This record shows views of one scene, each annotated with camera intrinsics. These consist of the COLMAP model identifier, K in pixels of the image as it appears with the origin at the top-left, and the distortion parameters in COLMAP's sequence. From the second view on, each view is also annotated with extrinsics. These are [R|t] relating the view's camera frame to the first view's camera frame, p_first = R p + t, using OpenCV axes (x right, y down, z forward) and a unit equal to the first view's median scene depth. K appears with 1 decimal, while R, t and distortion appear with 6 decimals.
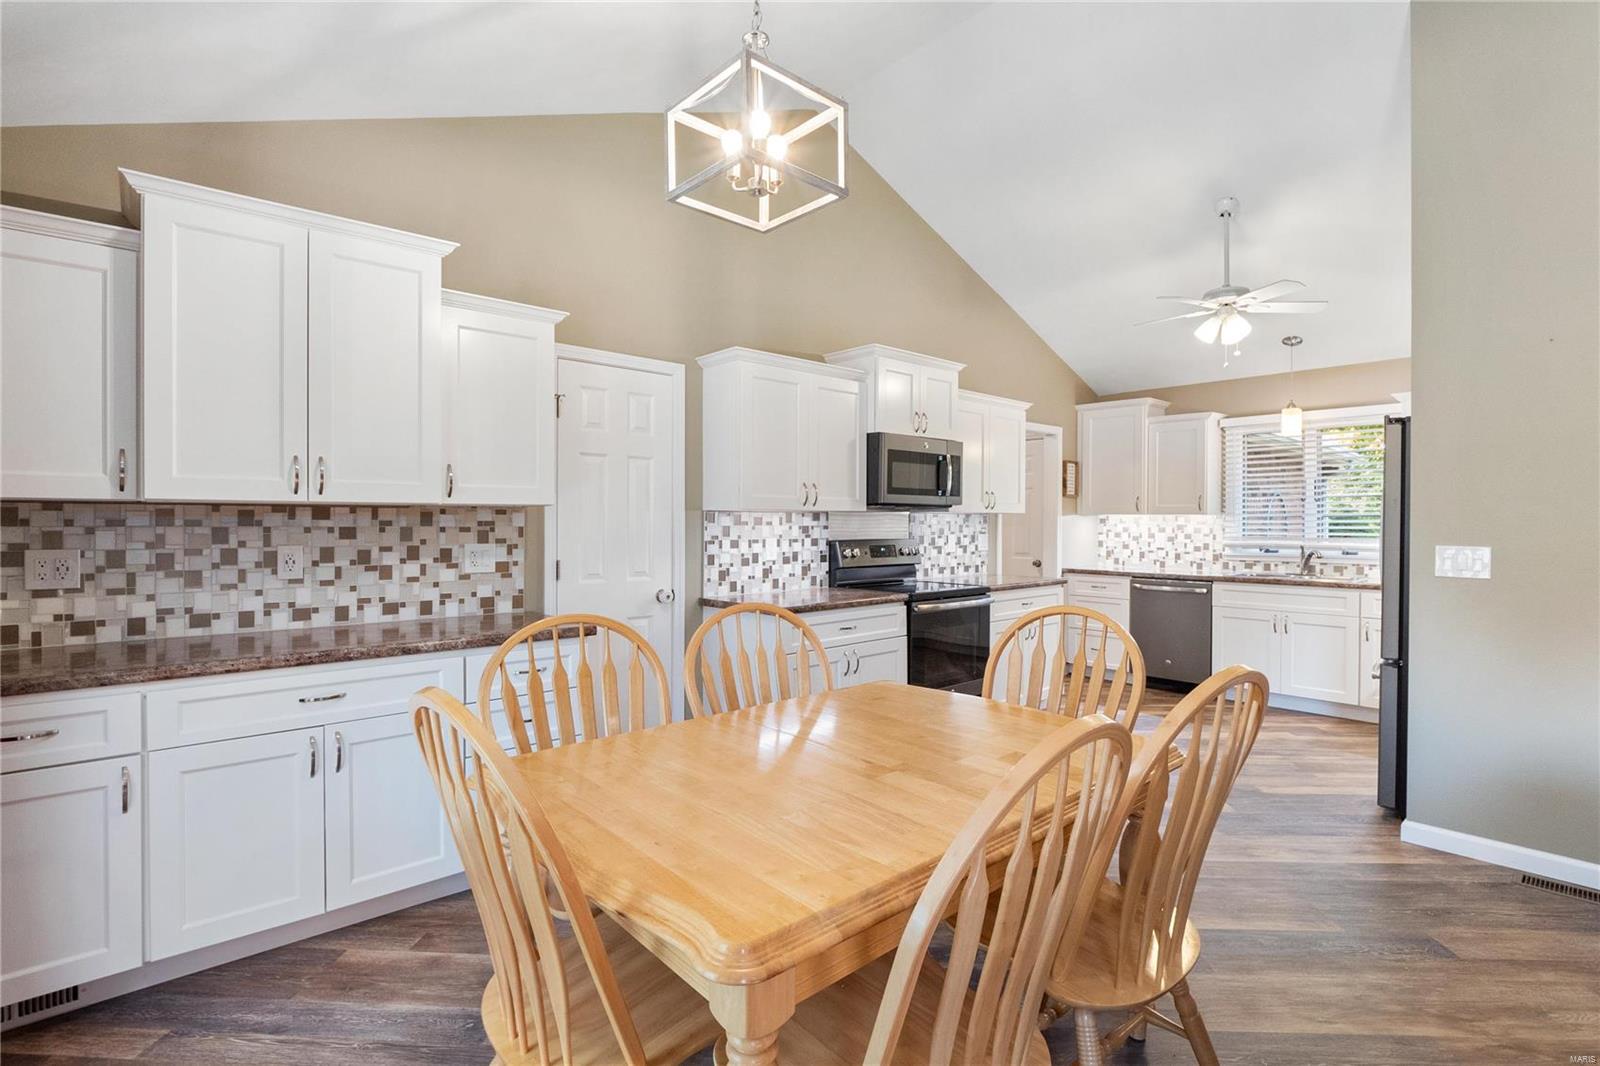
lens RADIAL K [[775.6, 0, 807.2], [0, 775.6, 529.2], [0, 0, 1]] dist [-0.004576, -0.005308]
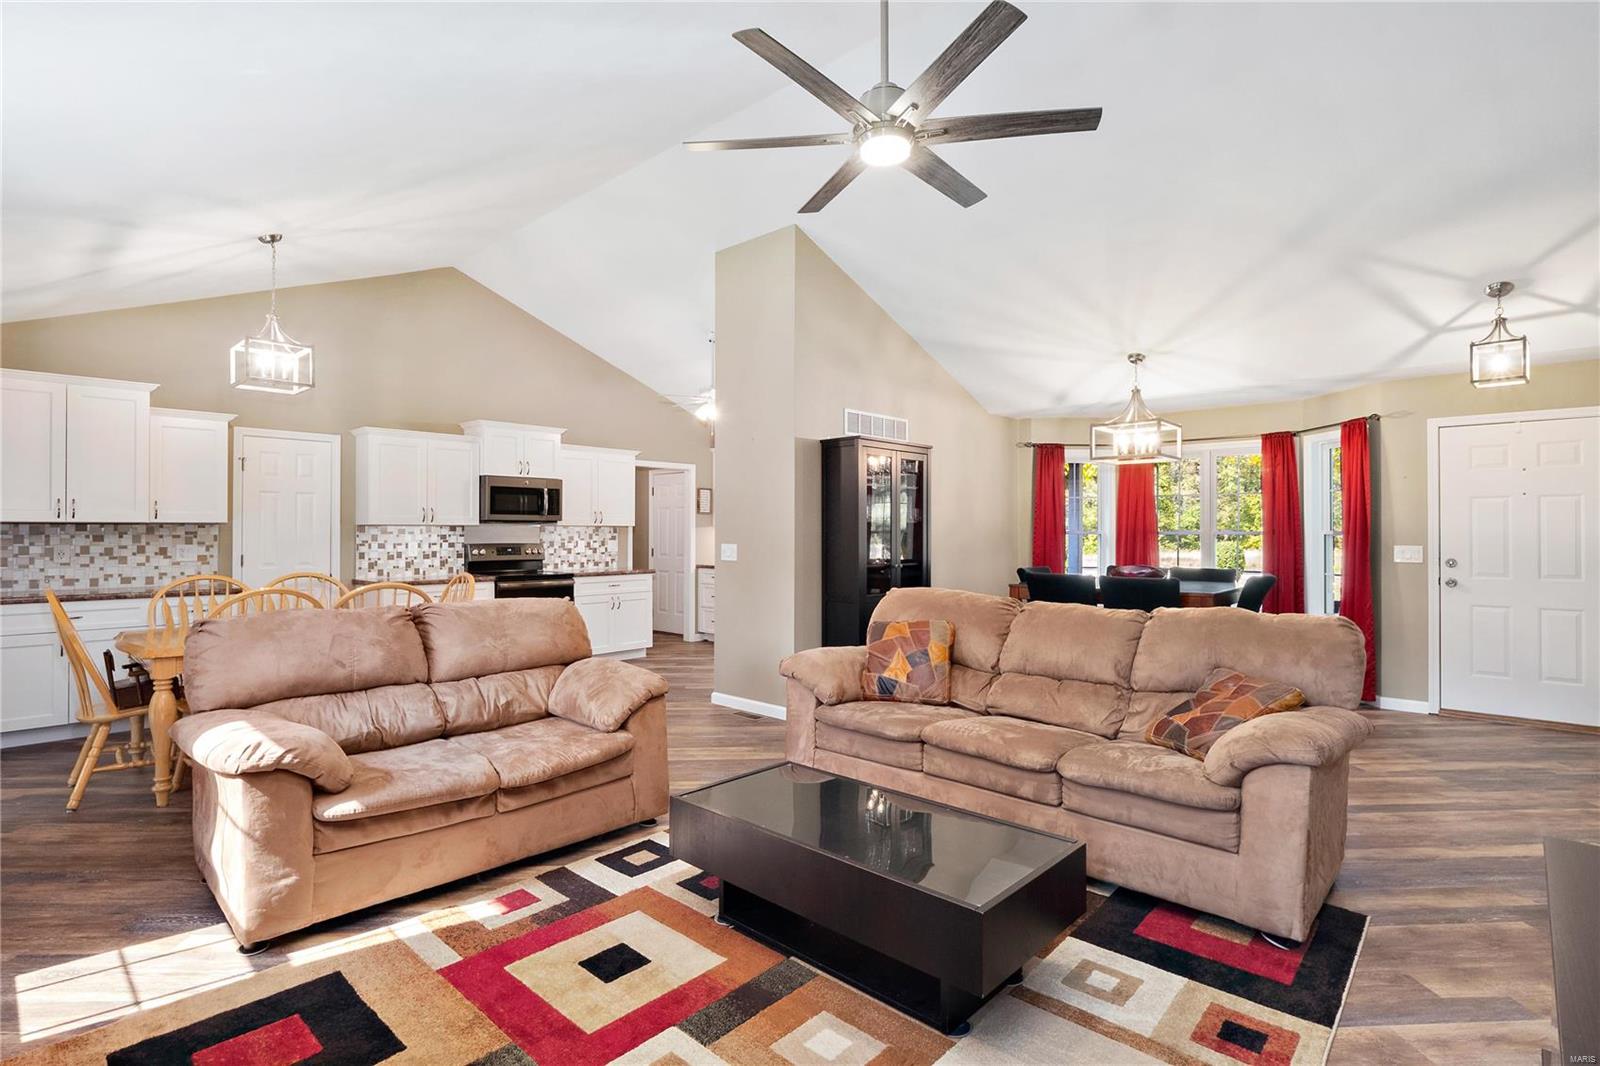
lens RADIAL K [[807.7, 0, 828.3], [0, 807.7, 521.0], [0, 0, 1]] dist [-0.018349, 0.002923]
pose [[0.994708, -0.002176, 0.102716, 0.617736], [0.004771, 0.999675, -0.025031, 0.013183], [-0.102628, 0.025388, 0.994396, -0.696594]]
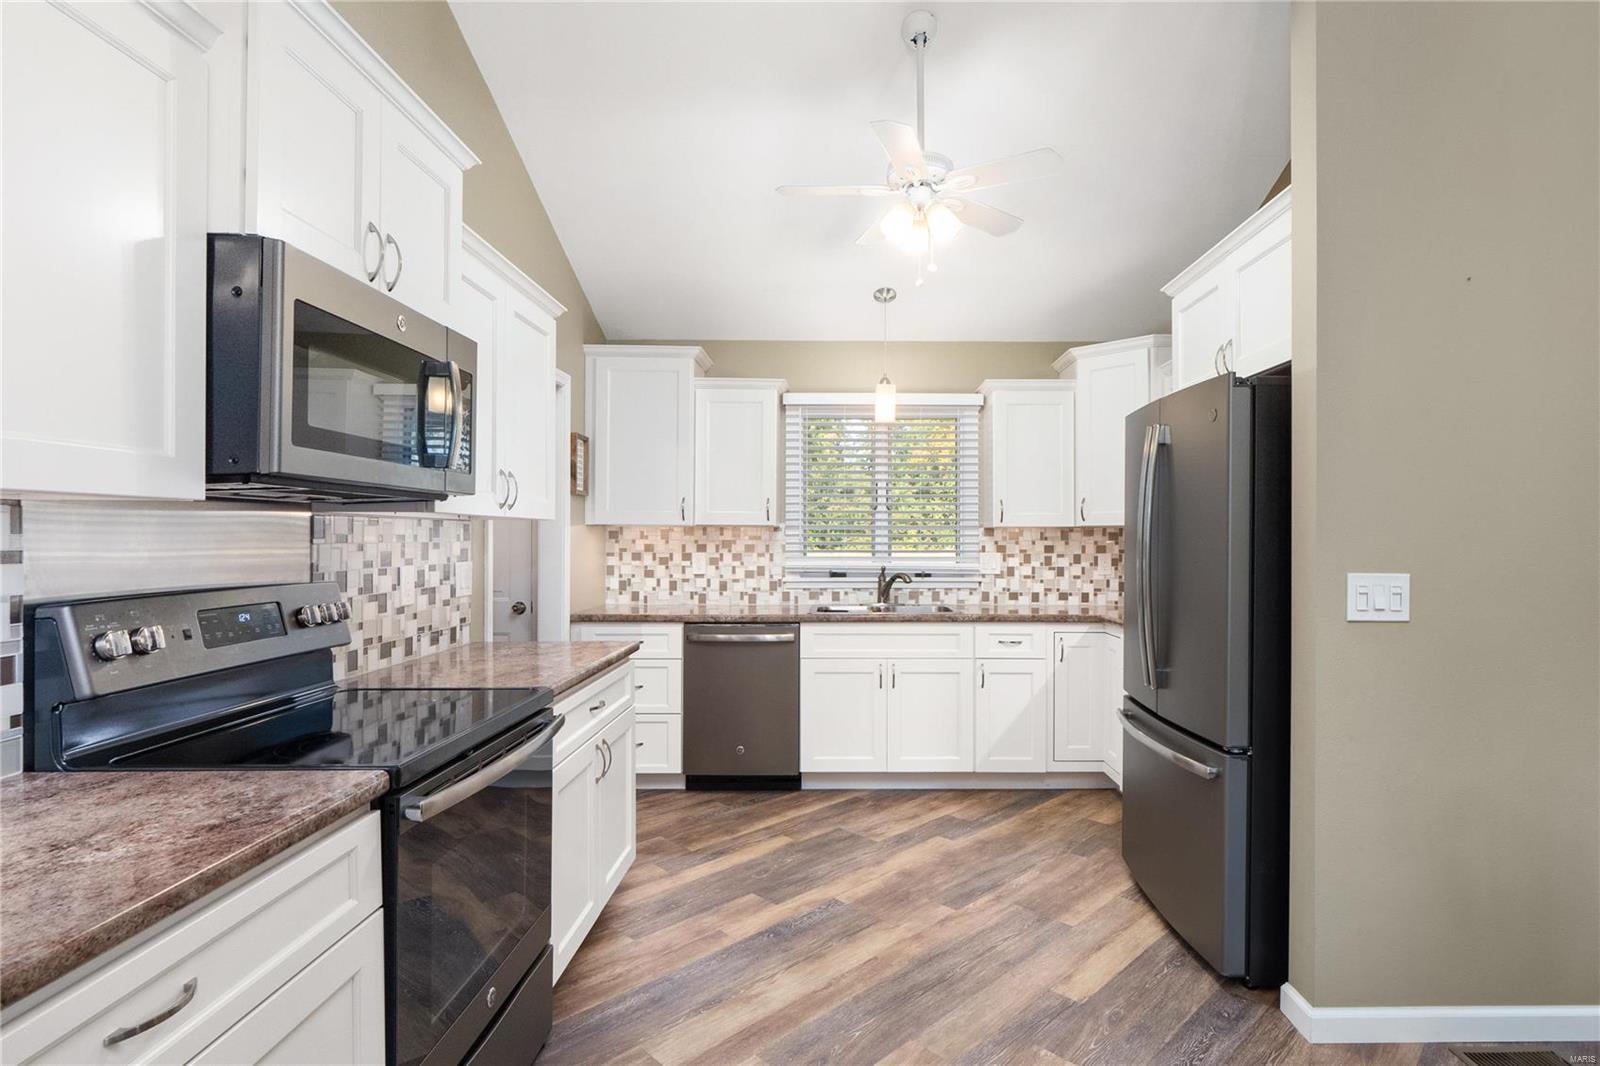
lens RADIAL K [[816.9, 0, 832.5], [0, 816.9, 539.9], [0, 0, 1]] dist [0.002467, -0.003499]
pose [[0.682376, -0.003662, 0.730992, 0.013449], [0.008420, 0.999960, -0.002850, -0.005415], [-0.730952, 0.008099, 0.682380, 0.629446]]
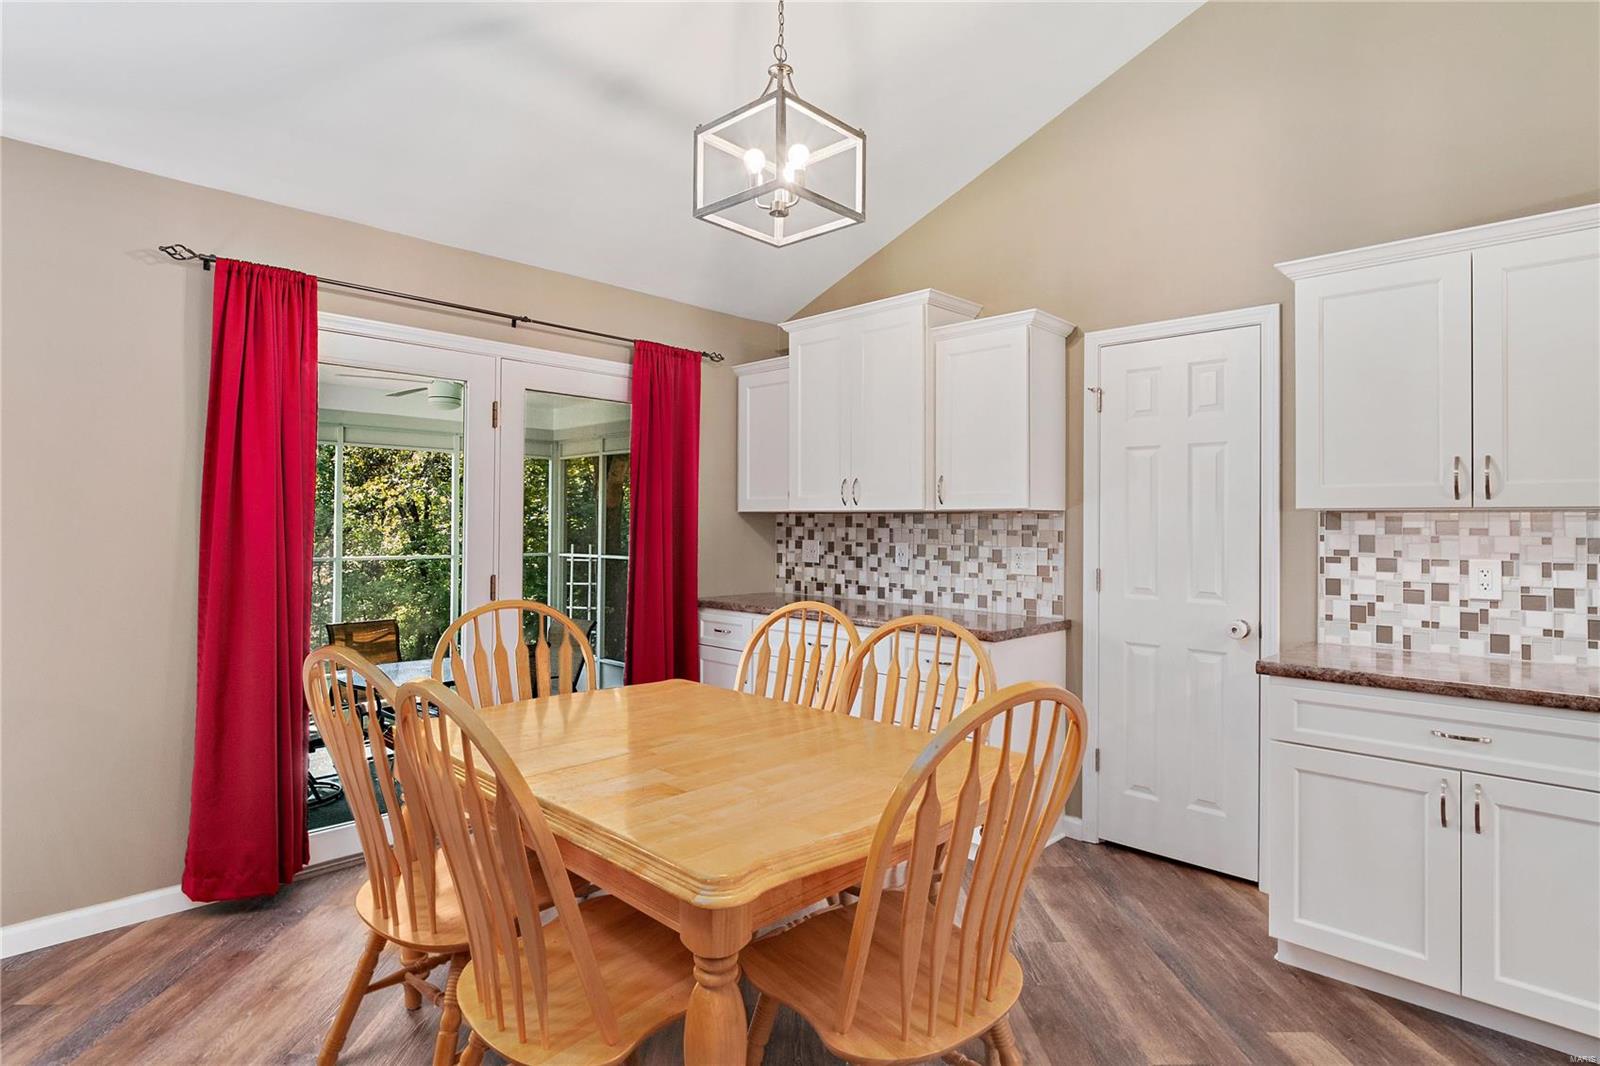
lens RADIAL K [[816.9, 0, 829.6], [0, 816.9, 522.8], [0, 0, 1]] dist [0.002467, -0.003499]
pose [[0.083581, -0.004025, -0.996493, 0.492026], [-0.019364, 0.999796, -0.005663, -0.001926], [0.996313, 0.019770, 0.083486, 0.484302]]
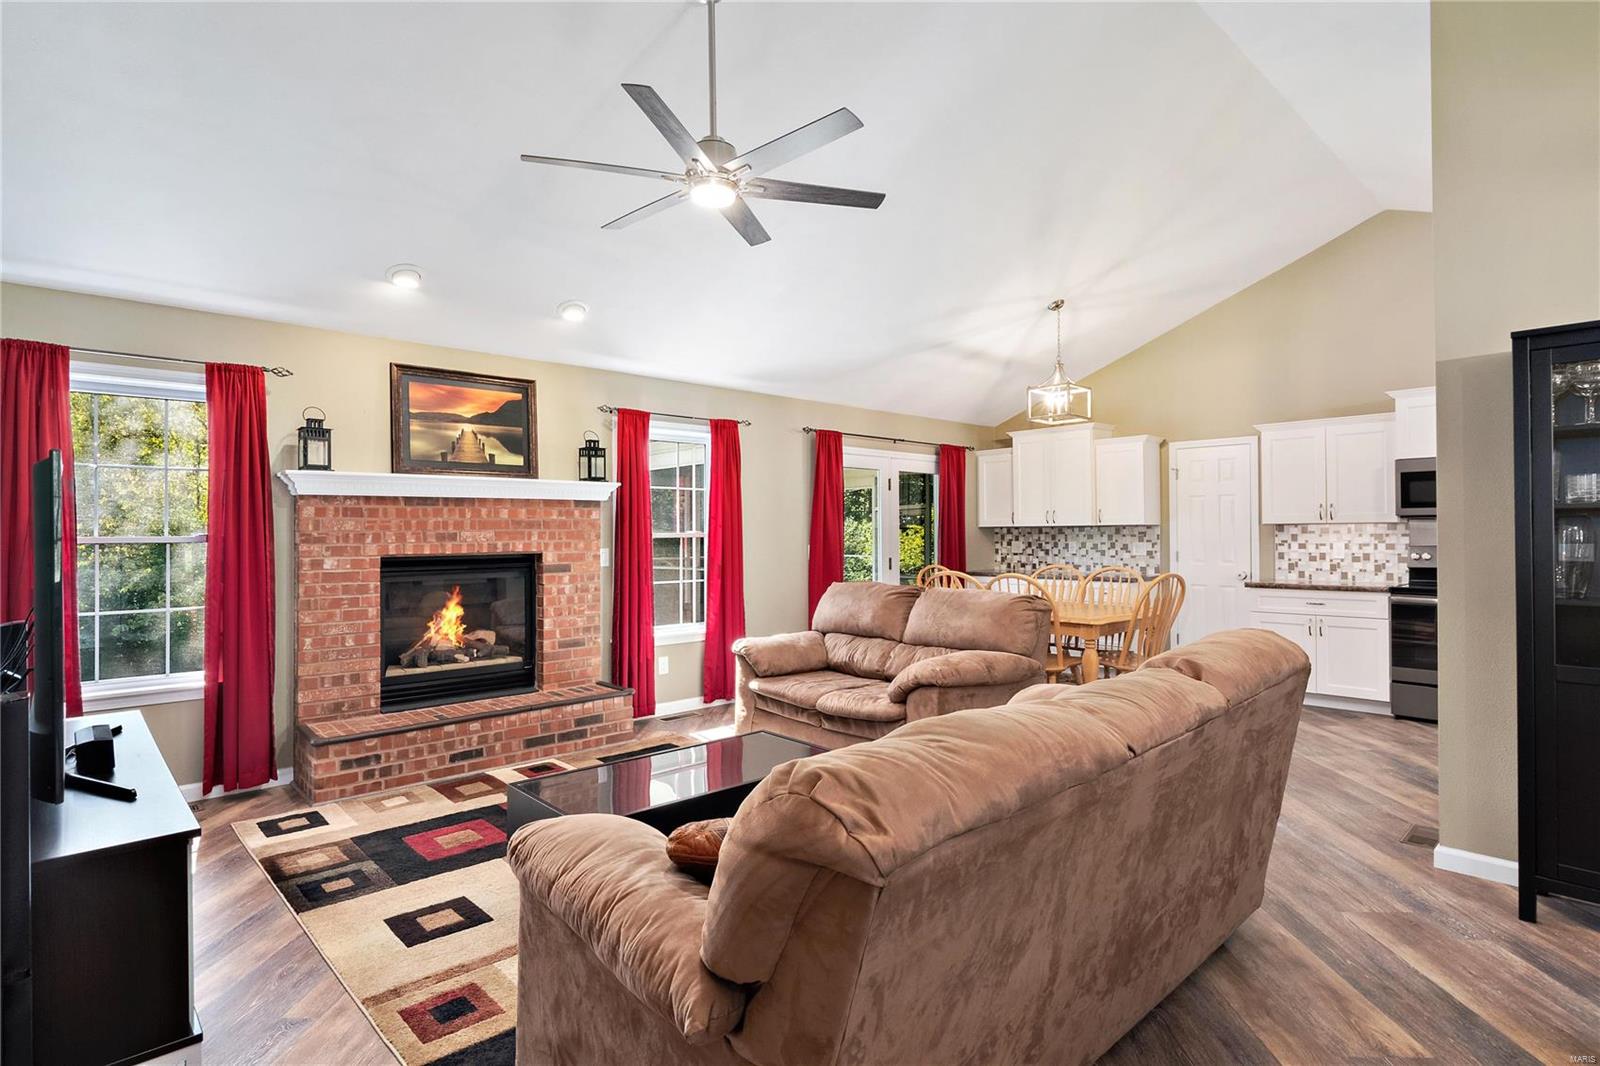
lens RADIAL K [[816.9, 0, 802.2], [0, 816.9, 530.4], [0, 0, 1]] dist [0.002467, -0.003499]
pose [[0.007869, -0.009317, -0.999926, 1.420838], [-0.009310, 0.999913, -0.009390, 0.012030], [0.999926, 0.009383, 0.007781, 0.016439]]
